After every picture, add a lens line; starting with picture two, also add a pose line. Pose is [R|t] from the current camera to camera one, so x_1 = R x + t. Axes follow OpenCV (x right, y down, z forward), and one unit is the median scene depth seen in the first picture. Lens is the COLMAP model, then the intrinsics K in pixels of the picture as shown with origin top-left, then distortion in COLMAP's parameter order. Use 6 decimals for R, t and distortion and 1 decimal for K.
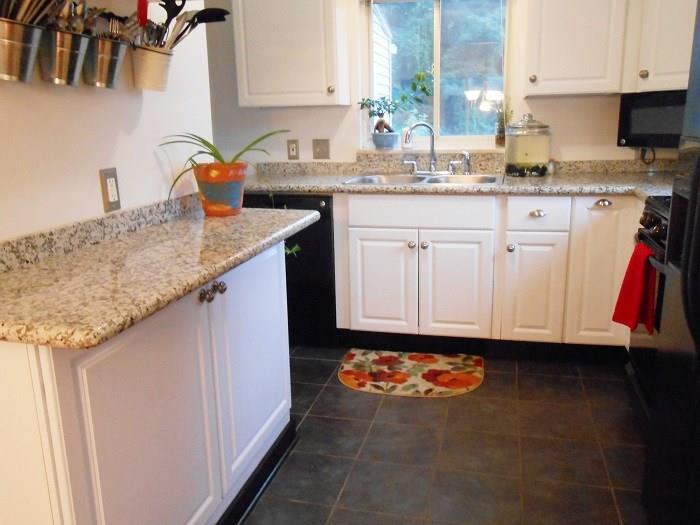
lens RADIAL K [[608.1, 0, 350.0], [0, 608.1, 262.5], [0, 0, 1]] dist [-0.007458, 0.004892]
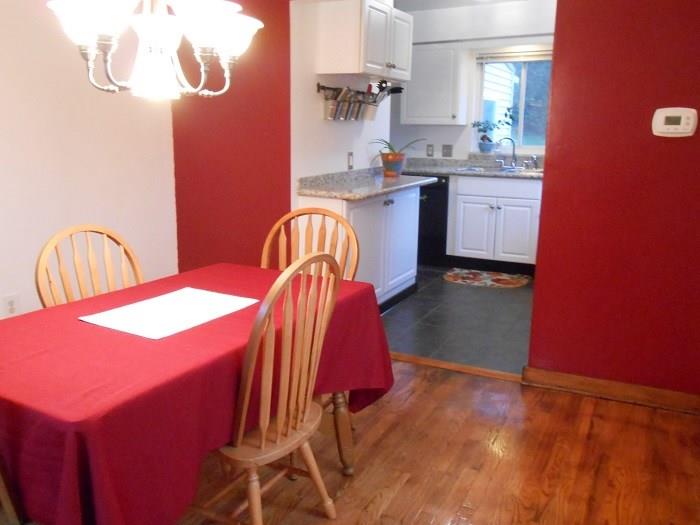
lens RADIAL K [[608.1, 0, 350.0], [0, 608.1, 262.5], [0, 0, 1]] dist [-0.007458, 0.004892]
pose [[0.971790, 0.081207, -0.221427, 0.101765], [-0.083387, 0.996517, -0.000496, 0.162868], [0.220616, 0.018946, 0.975177, -0.776627]]
